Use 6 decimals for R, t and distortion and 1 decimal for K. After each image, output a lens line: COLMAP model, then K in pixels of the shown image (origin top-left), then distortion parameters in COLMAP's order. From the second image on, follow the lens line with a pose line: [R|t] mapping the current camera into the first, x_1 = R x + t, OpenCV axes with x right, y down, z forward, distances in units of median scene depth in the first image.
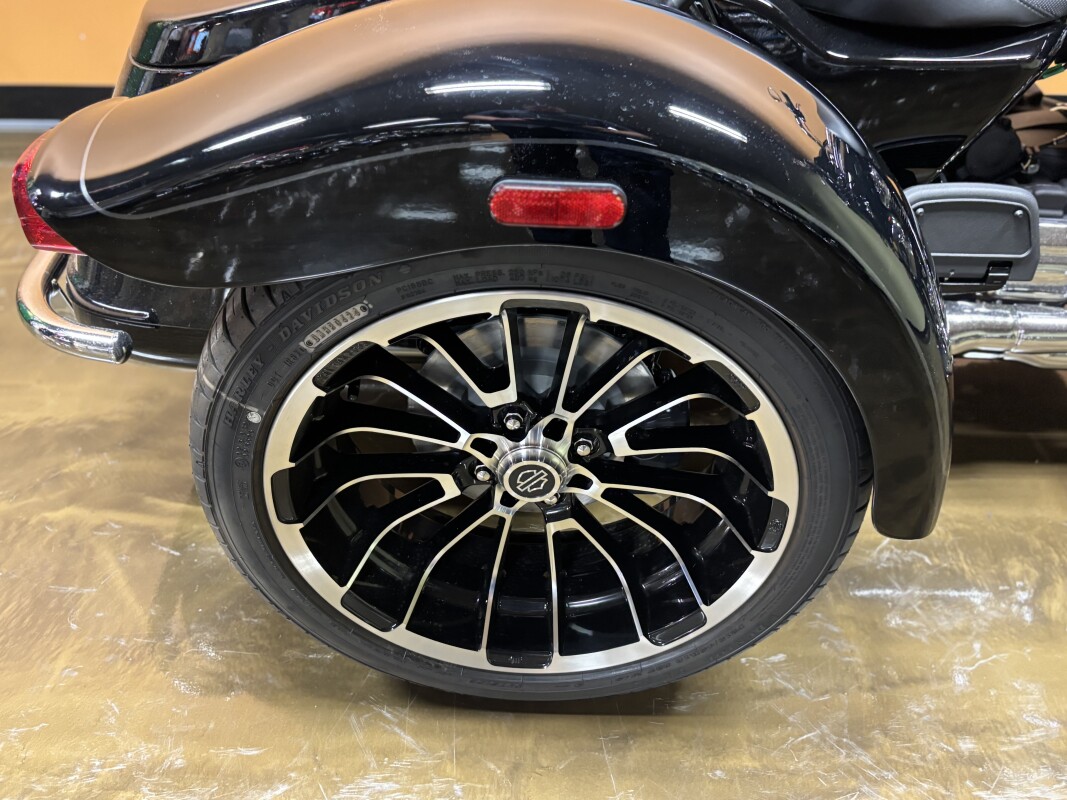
lens RADIAL K [[936.1, 0, 534.8], [0, 936.1, 380.1], [0, 0, 1]] dist [0.011917, -0.001813]
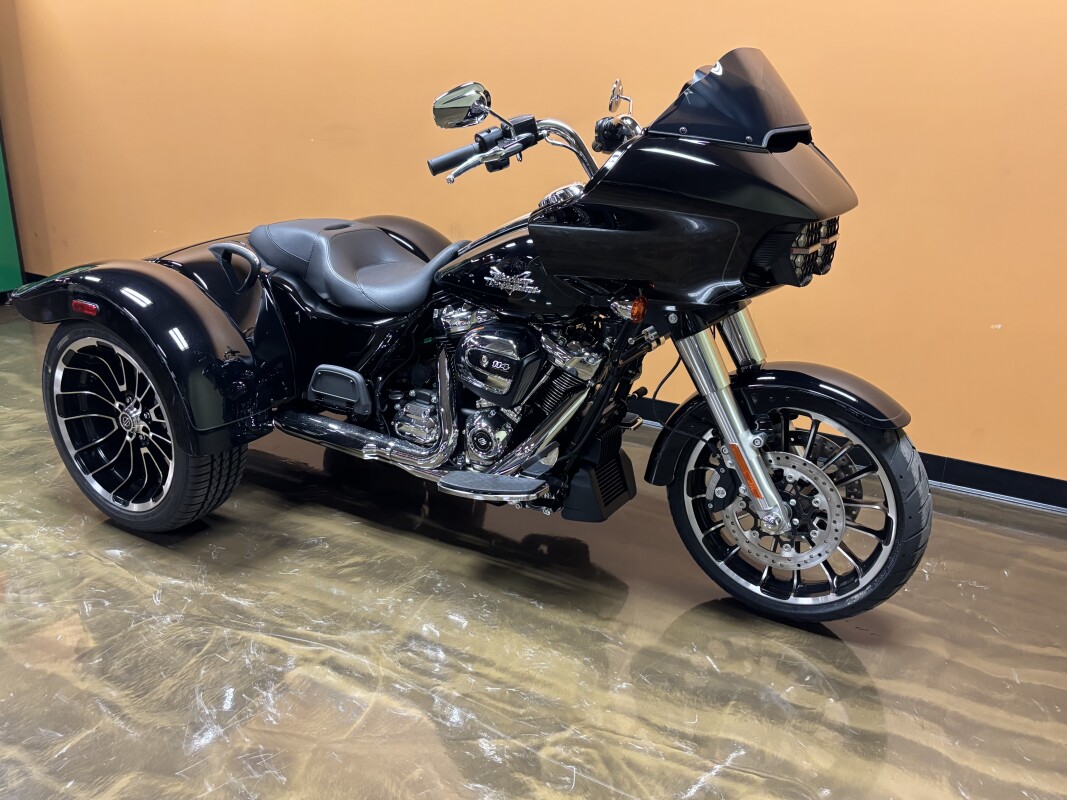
lens RADIAL K [[936.1, 0, 534.8], [0, 936.1, 380.1], [0, 0, 1]] dist [0.011917, -0.001813]
pose [[0.882227, 0.166908, -0.440246, 2.237575], [-0.312408, 0.907078, -0.282152, 0.394575], [0.352244, 0.386459, 0.852393, -1.008840]]
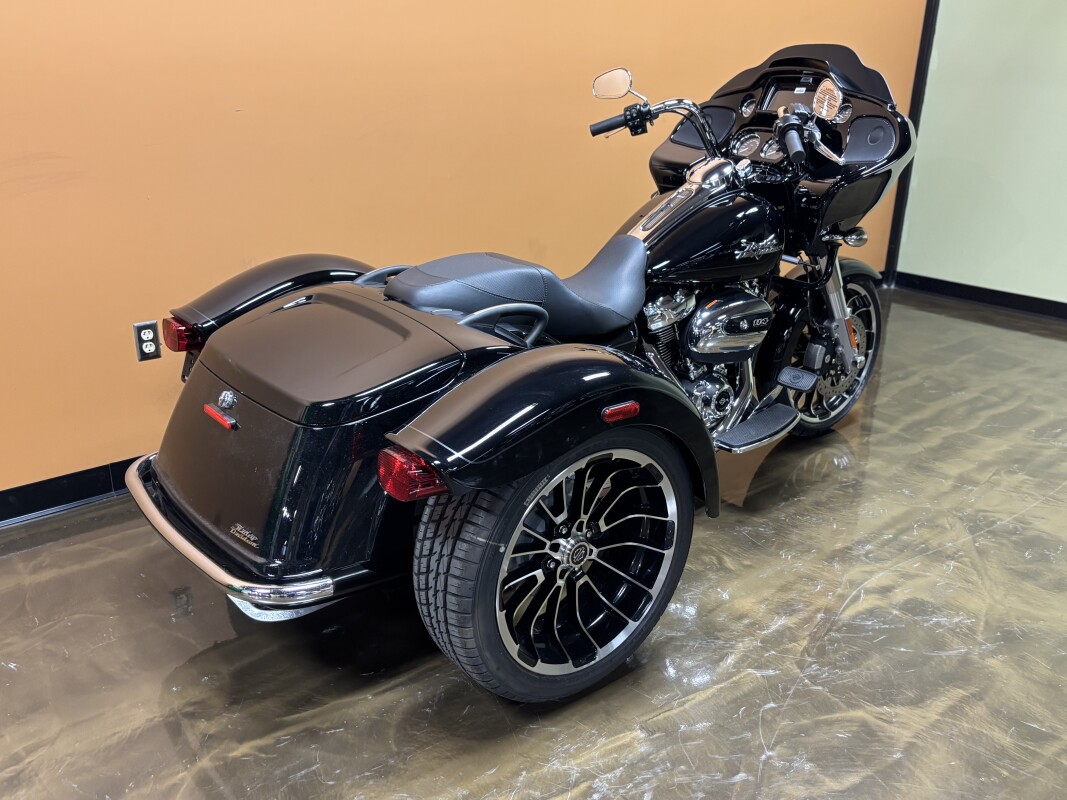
lens RADIAL K [[894.9, 0, 533.5], [0, 894.9, 400.0], [0, 0, 1]] dist [0.004220, 0.008224]
pose [[0.774339, -0.224954, 0.591435, -1.156788], [0.395108, 0.901960, -0.174234, 0.099987], [-0.494256, 0.368597, 0.787304, -0.655298]]
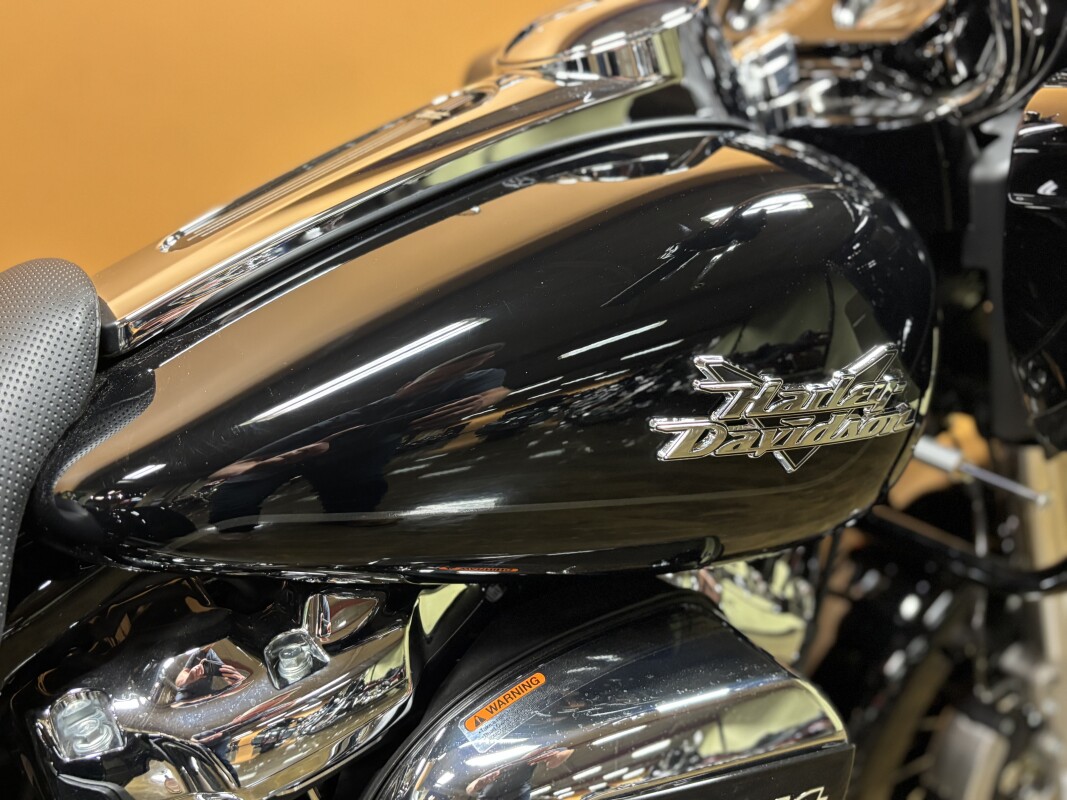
lens RADIAL K [[936.1, 0, 534.8], [0, 936.1, 380.1], [0, 0, 1]] dist [0.011917, -0.001813]
pose [[0.806073, -0.063039, 0.588450, 0.674898], [0.291230, 0.907840, -0.301680, -0.423511], [-0.515201, 0.414551, 0.750144, 0.665480]]
